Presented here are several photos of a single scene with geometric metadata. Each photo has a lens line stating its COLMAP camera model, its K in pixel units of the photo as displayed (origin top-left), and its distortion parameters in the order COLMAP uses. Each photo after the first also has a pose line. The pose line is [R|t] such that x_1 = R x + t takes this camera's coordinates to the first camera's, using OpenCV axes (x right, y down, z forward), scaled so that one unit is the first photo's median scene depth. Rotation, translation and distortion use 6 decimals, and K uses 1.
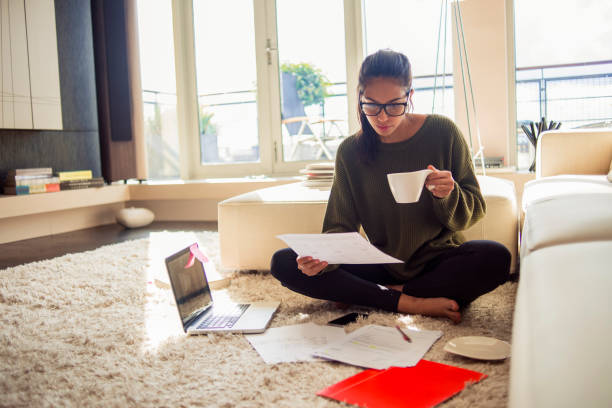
lens RADIAL K [[610.9, 0, 306.0], [0, 610.9, 204.0], [0, 0, 1]] dist [-0.087611, 0.017679]
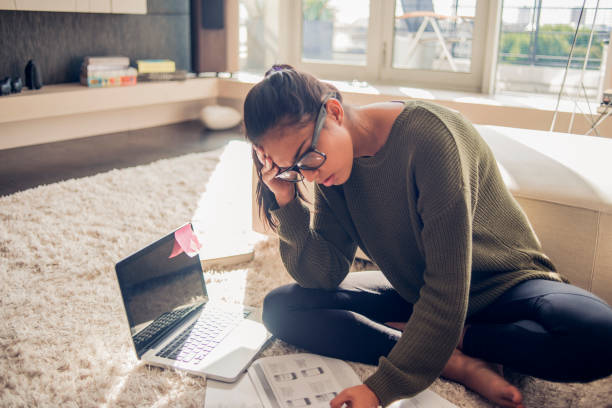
lens RADIAL K [[610.9, 0, 306.0], [0, 610.9, 204.0], [0, 0, 1]] dist [-0.087611, 0.017679]
pose [[0.970069, 0.129558, -0.205379, 0.050070], [-0.084921, 0.973373, 0.212919, -0.059234], [0.227495, -0.189105, 0.955241, 0.141020]]
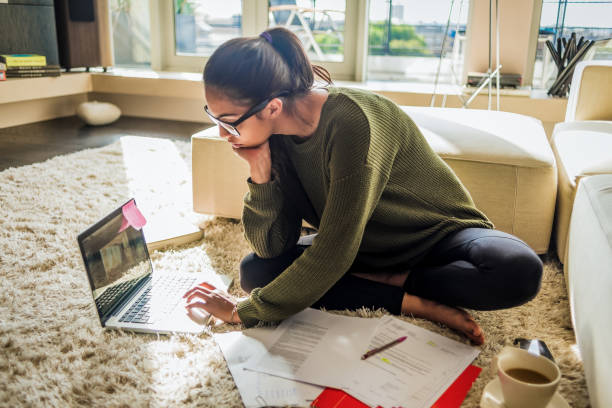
lens RADIAL K [[604.8, 0, 306.0], [0, 604.8, 204.0], [0, 0, 1]] dist [0.004660, 0.005204]
pose [[0.997274, 0.057003, 0.046852, -0.013012], [-0.065220, 0.977943, 0.198430, -0.045375], [-0.034507, -0.200945, 0.978995, 0.100375]]
